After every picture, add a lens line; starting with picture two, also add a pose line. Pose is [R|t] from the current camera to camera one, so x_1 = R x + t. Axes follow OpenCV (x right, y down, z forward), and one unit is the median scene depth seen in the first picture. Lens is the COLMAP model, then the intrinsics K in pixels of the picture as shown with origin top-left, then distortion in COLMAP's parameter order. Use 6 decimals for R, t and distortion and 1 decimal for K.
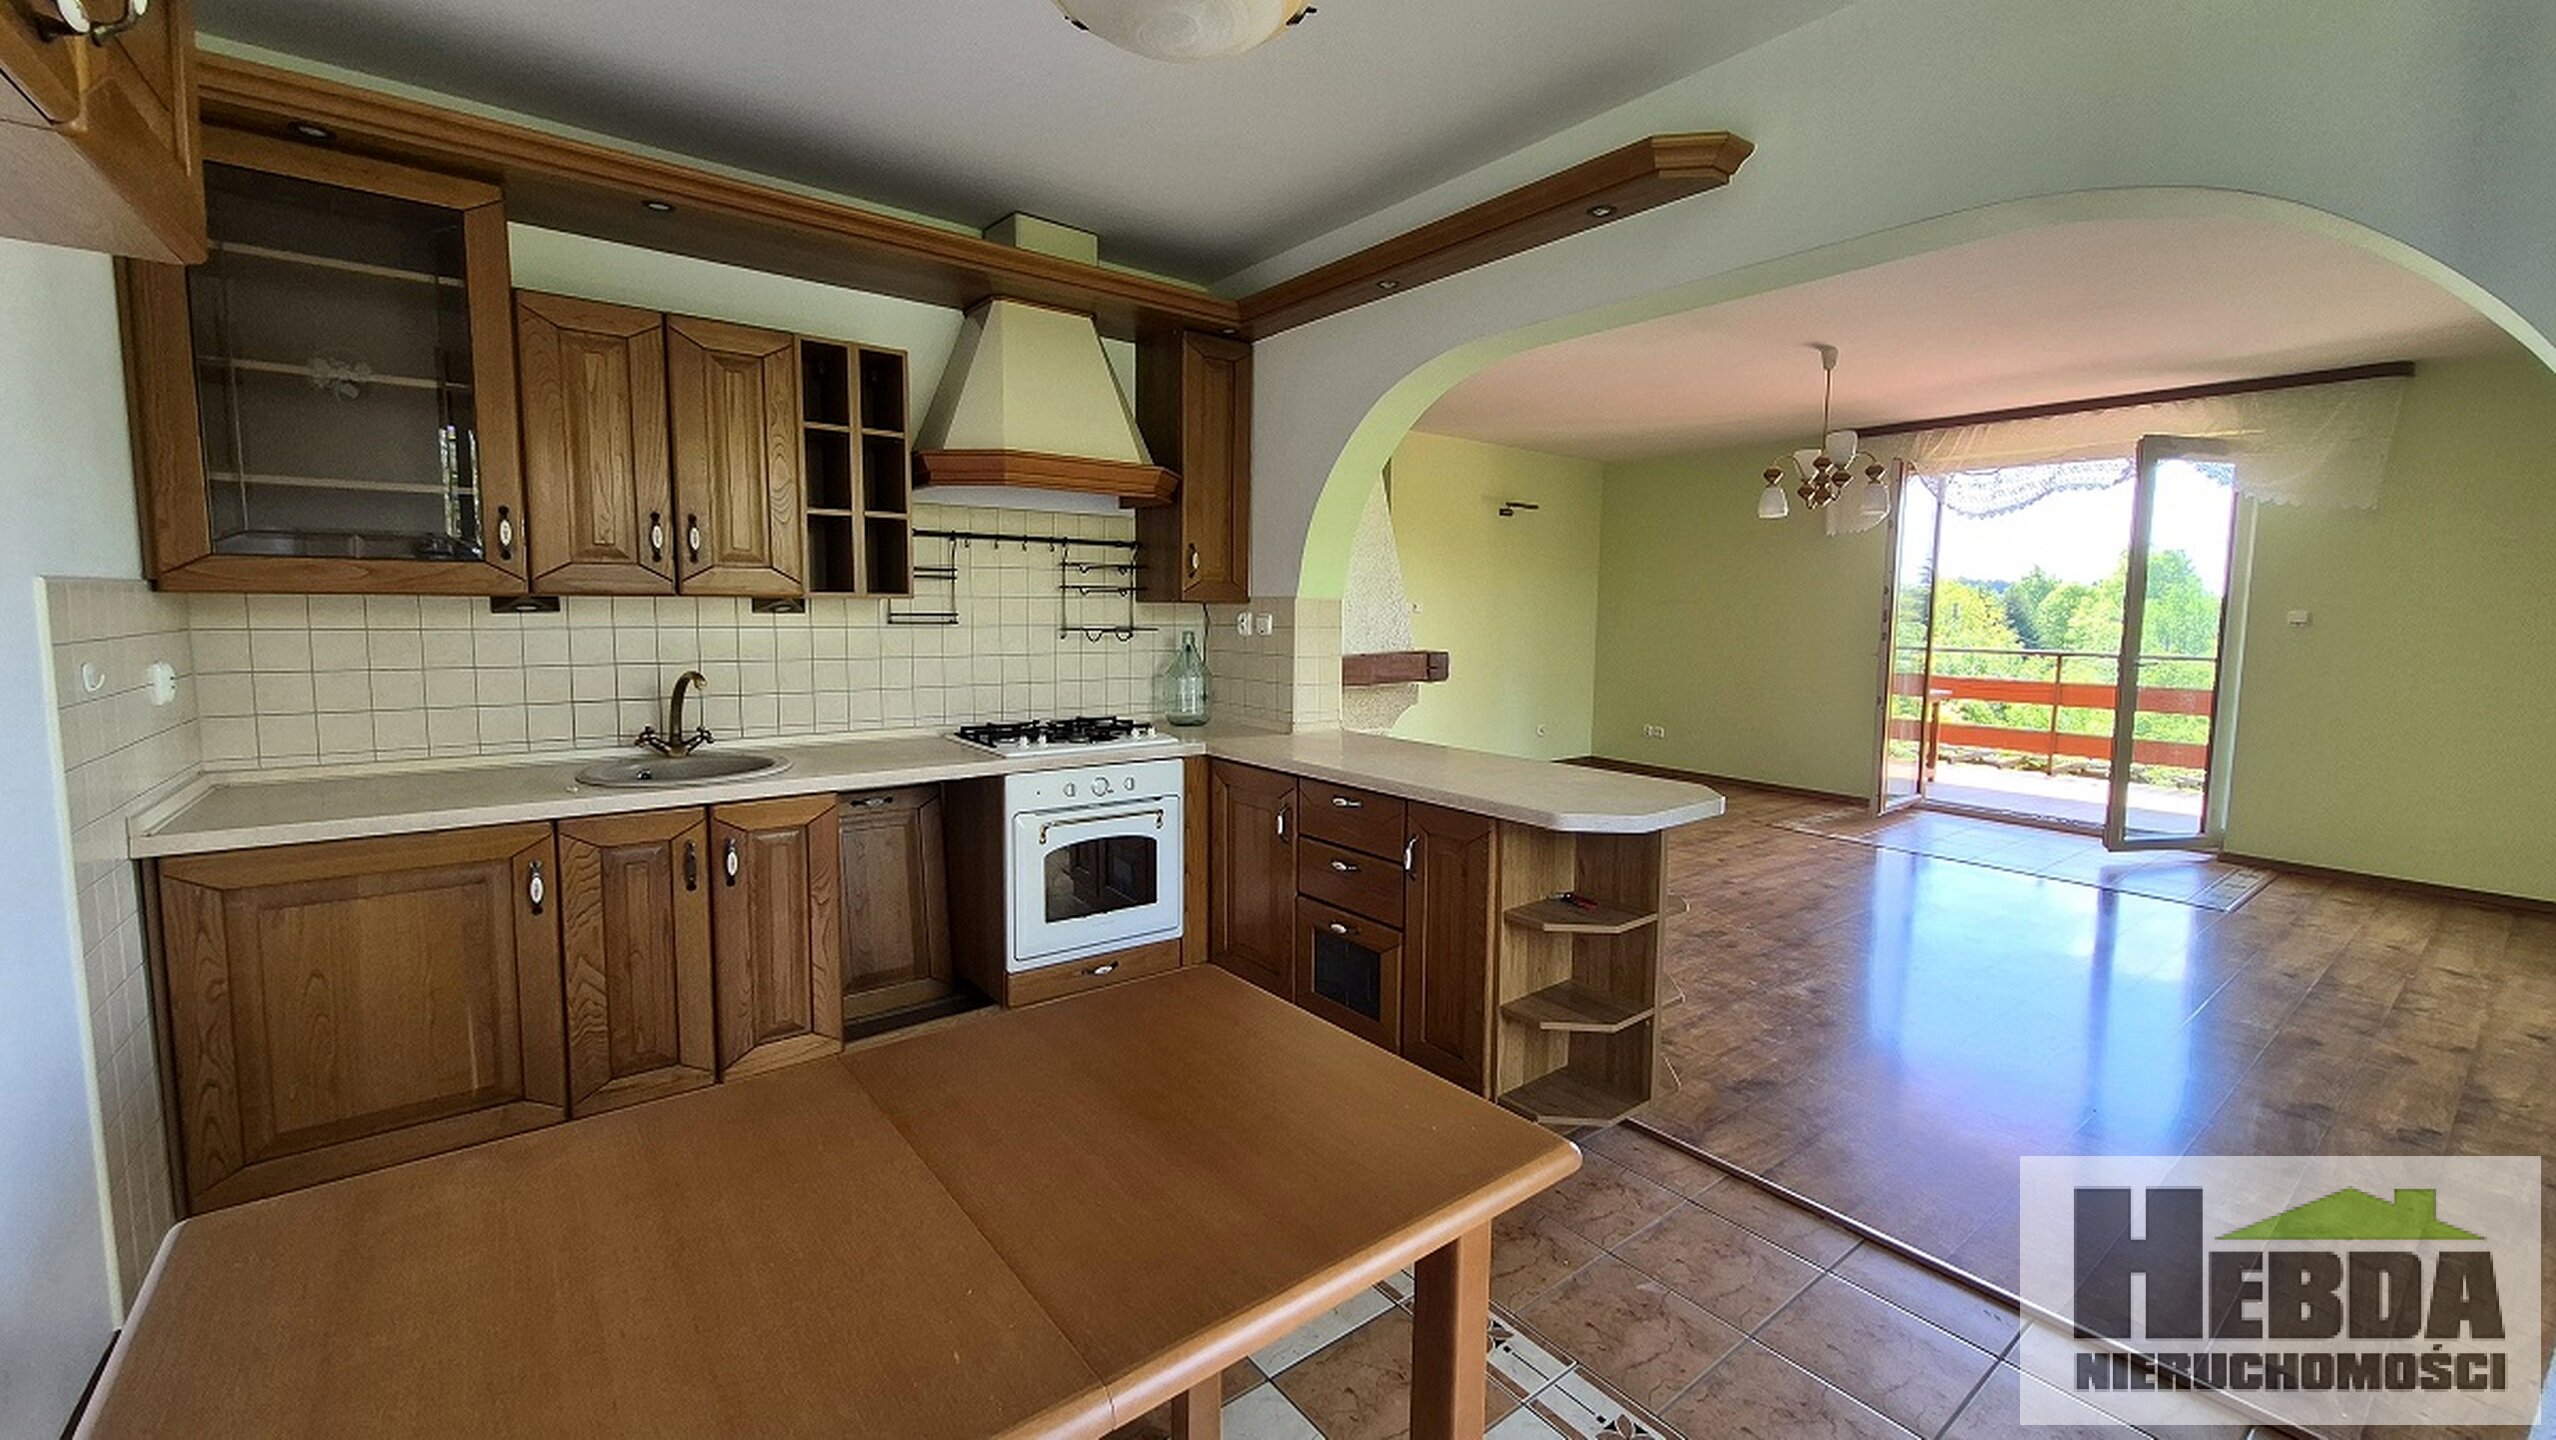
lens RADIAL K [[997.1, 0, 1287.8], [0, 997.1, 705.6], [0, 0, 1]] dist [-0.003066, 0.000381]
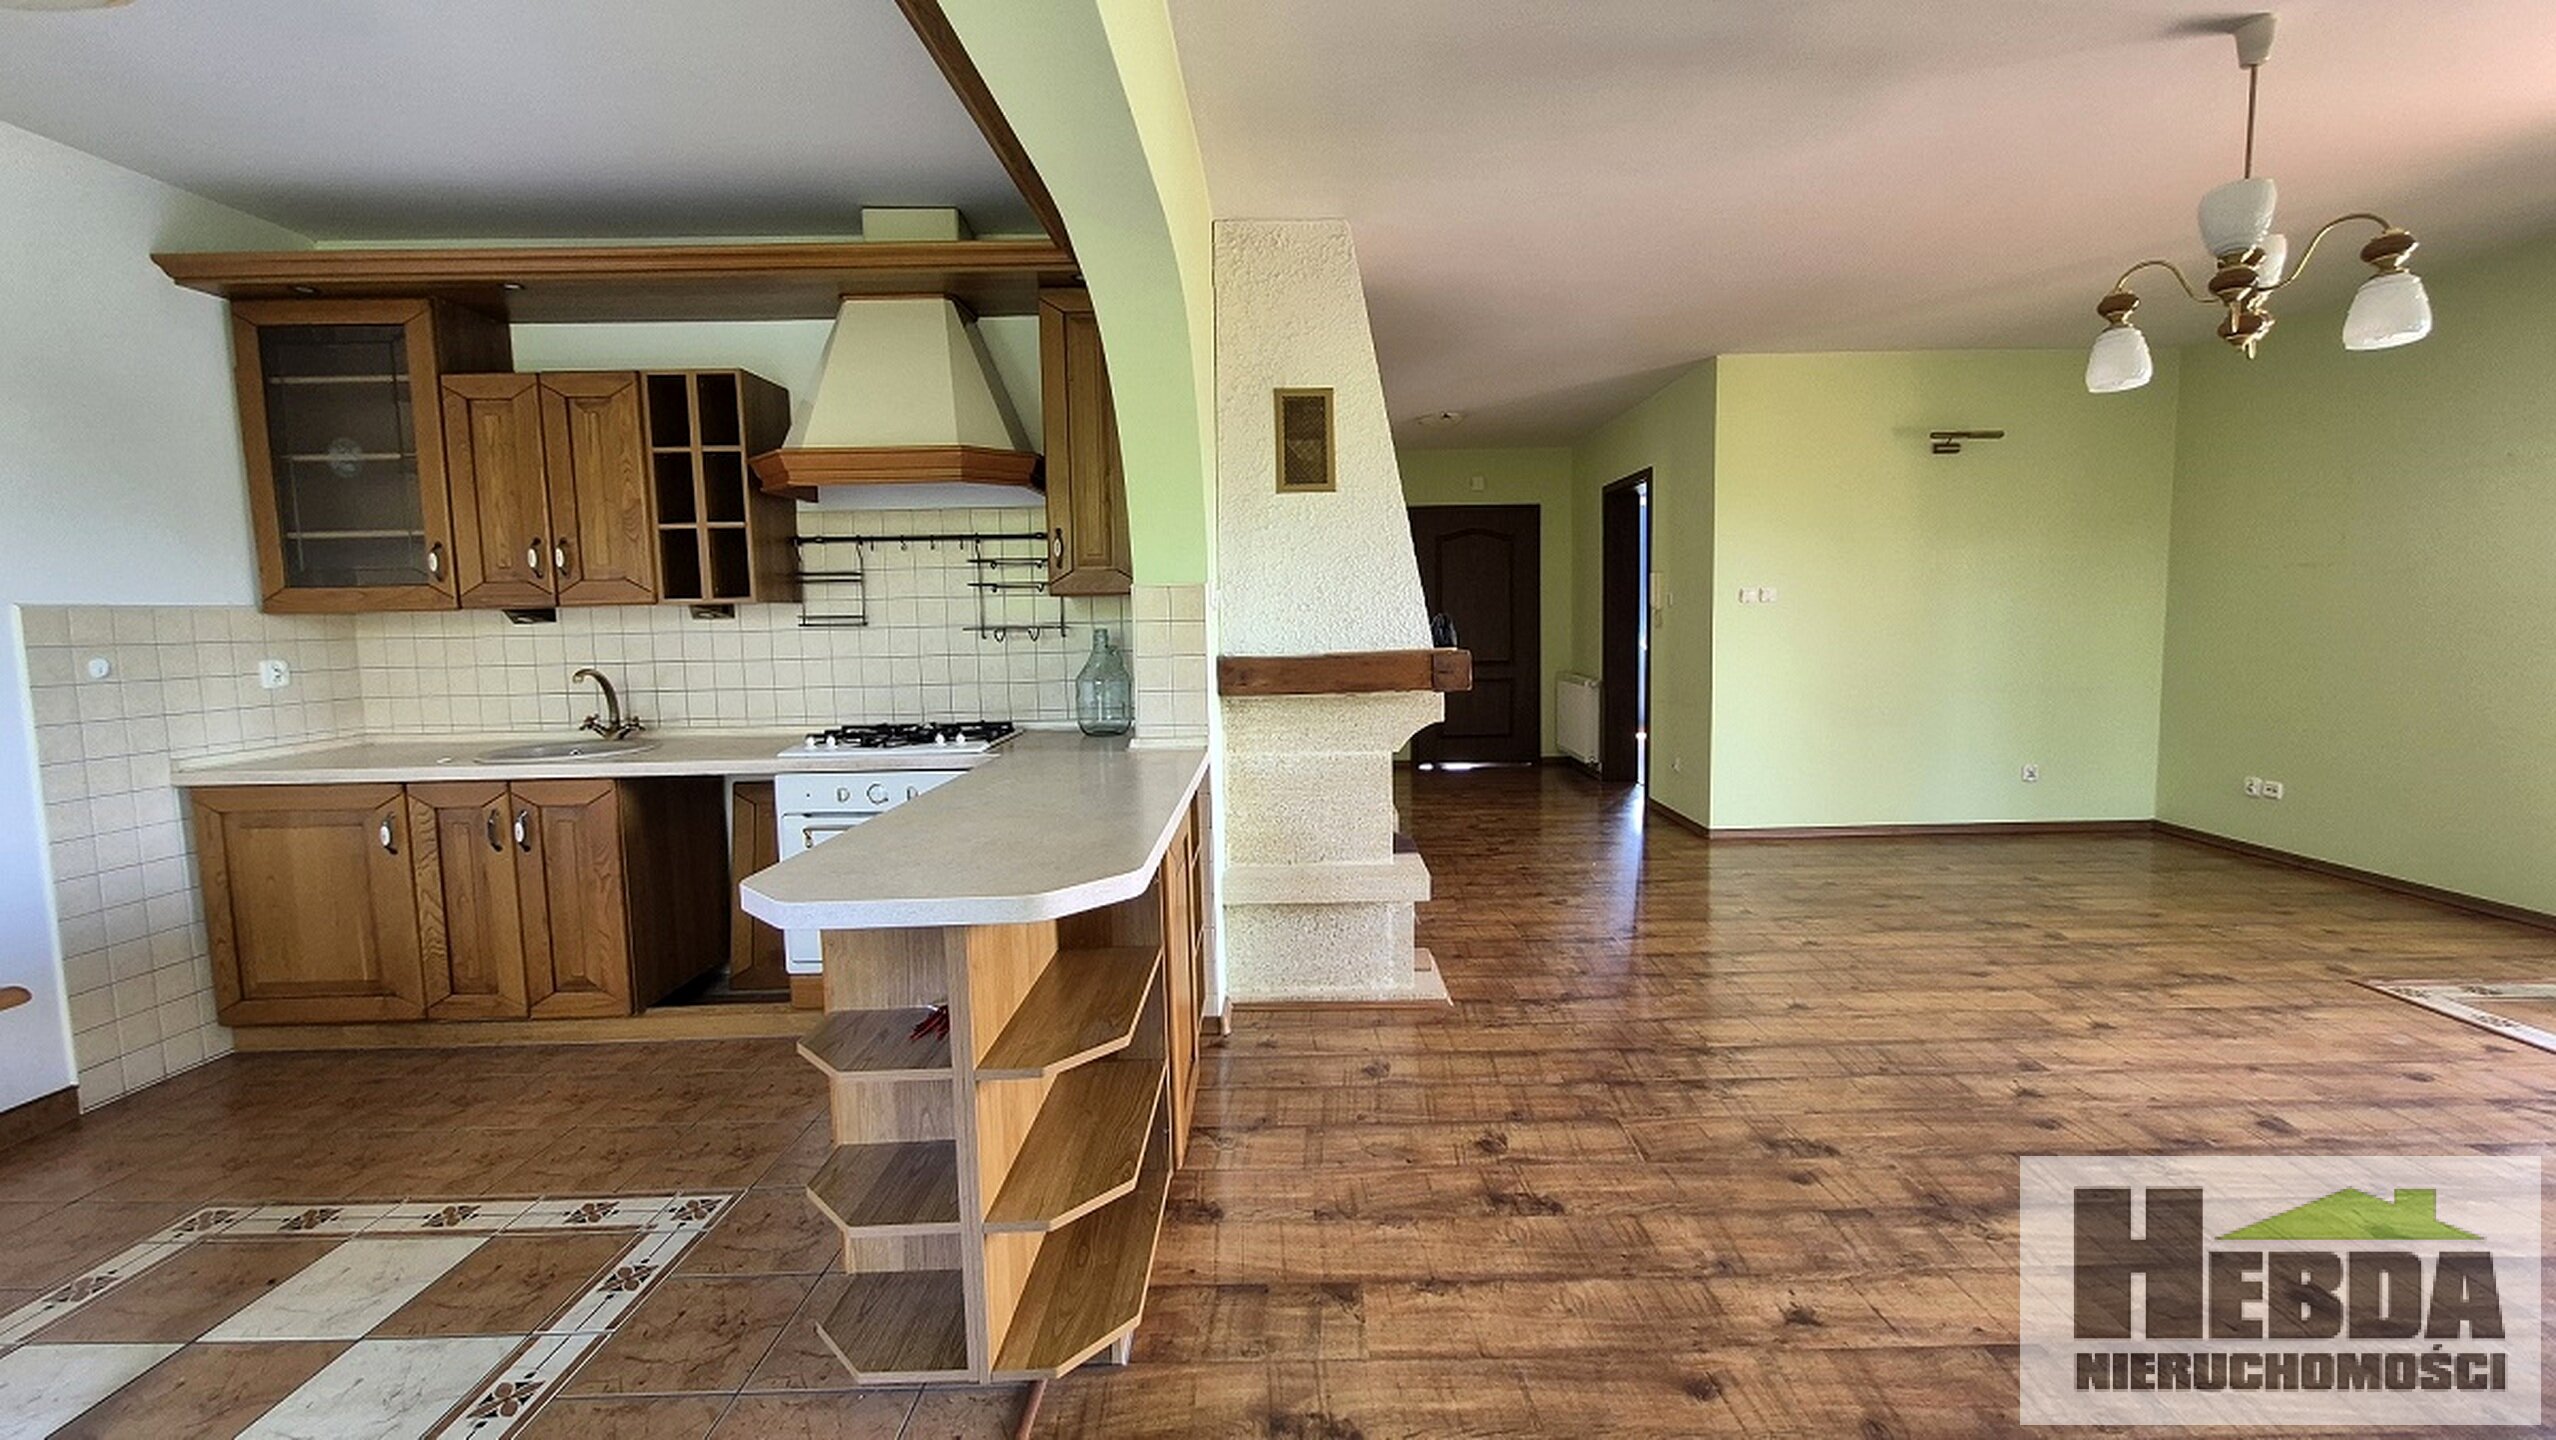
lens RADIAL K [[997.1, 0, 1283.6], [0, 997.1, 710.4], [0, 0, 1]] dist [-0.003066, 0.000381]
pose [[0.794960, 0.028431, -0.605995, 0.581557], [-0.031075, 0.999498, 0.006128, -0.013358], [0.605865, 0.013959, 0.795445, 0.410290]]
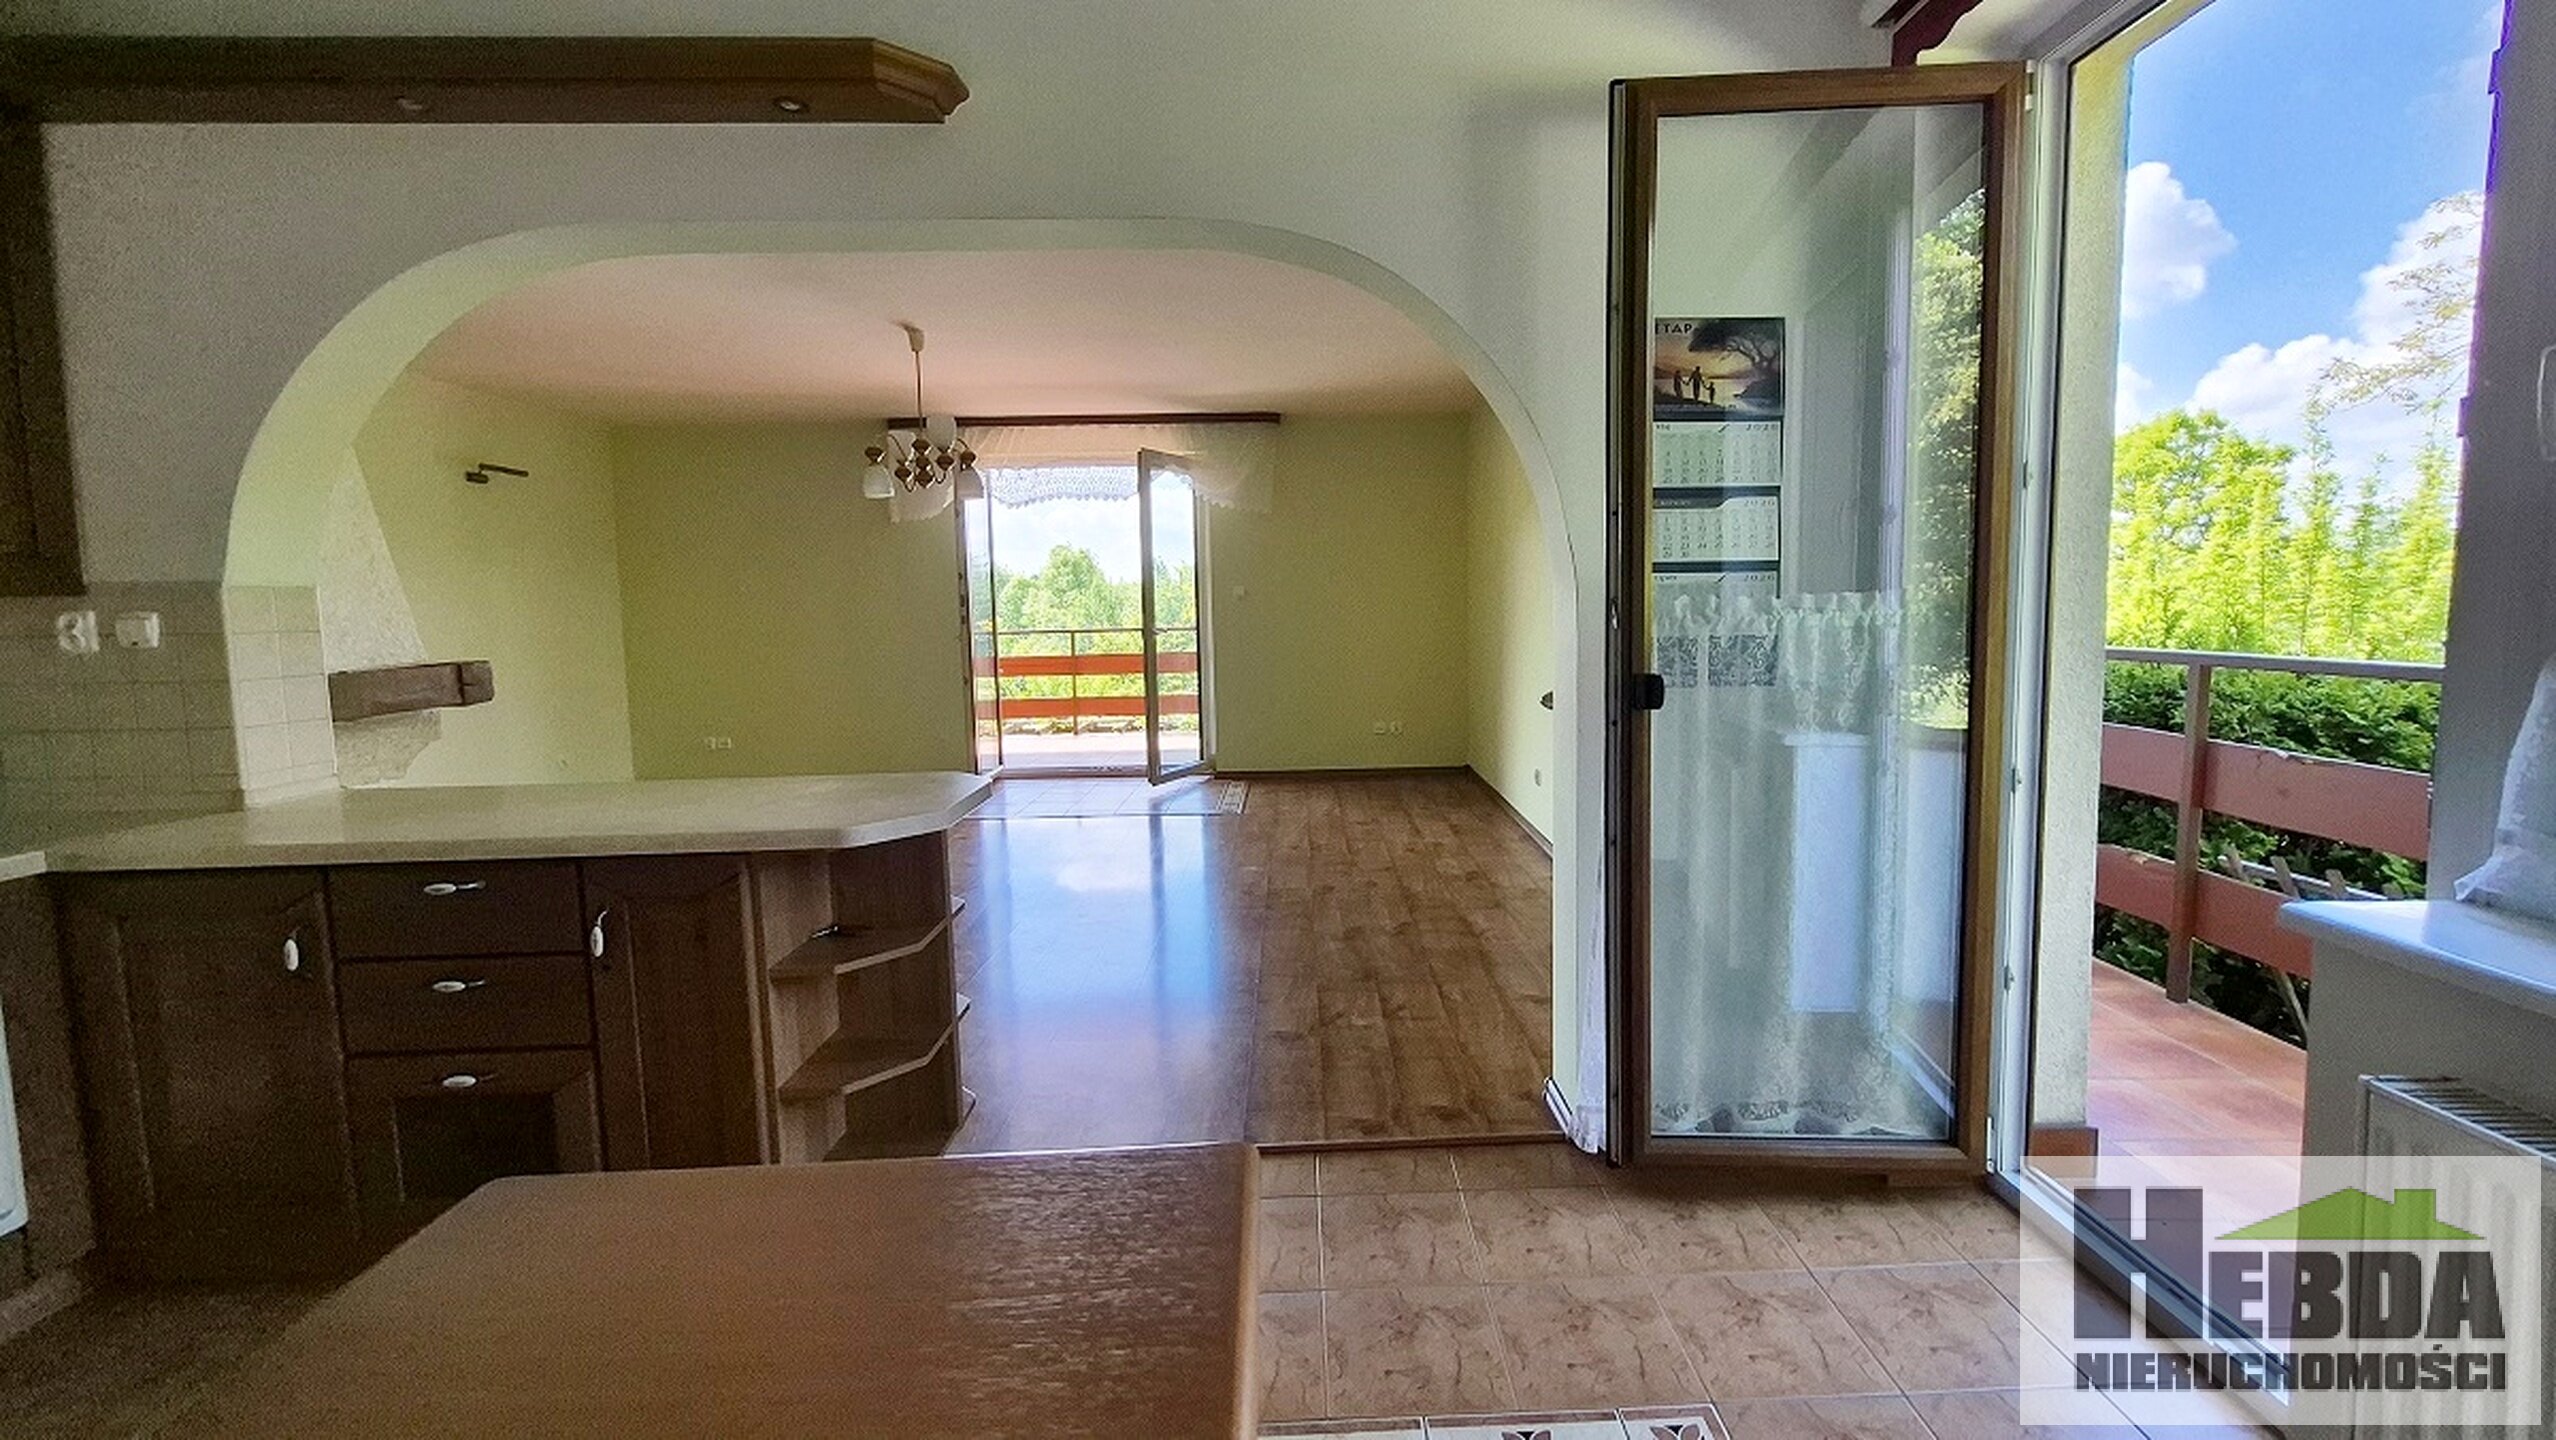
lens RADIAL K [[1039.5, 0, 1297.7], [0, 1039.5, 699.3], [0, 0, 1]] dist [-0.004382, -0.000267]
pose [[0.587322, -0.098176, 0.803377, -0.125184], [0.104862, 0.993480, 0.044746, 0.001369], [-0.802531, 0.057963, 0.593787, 0.121270]]
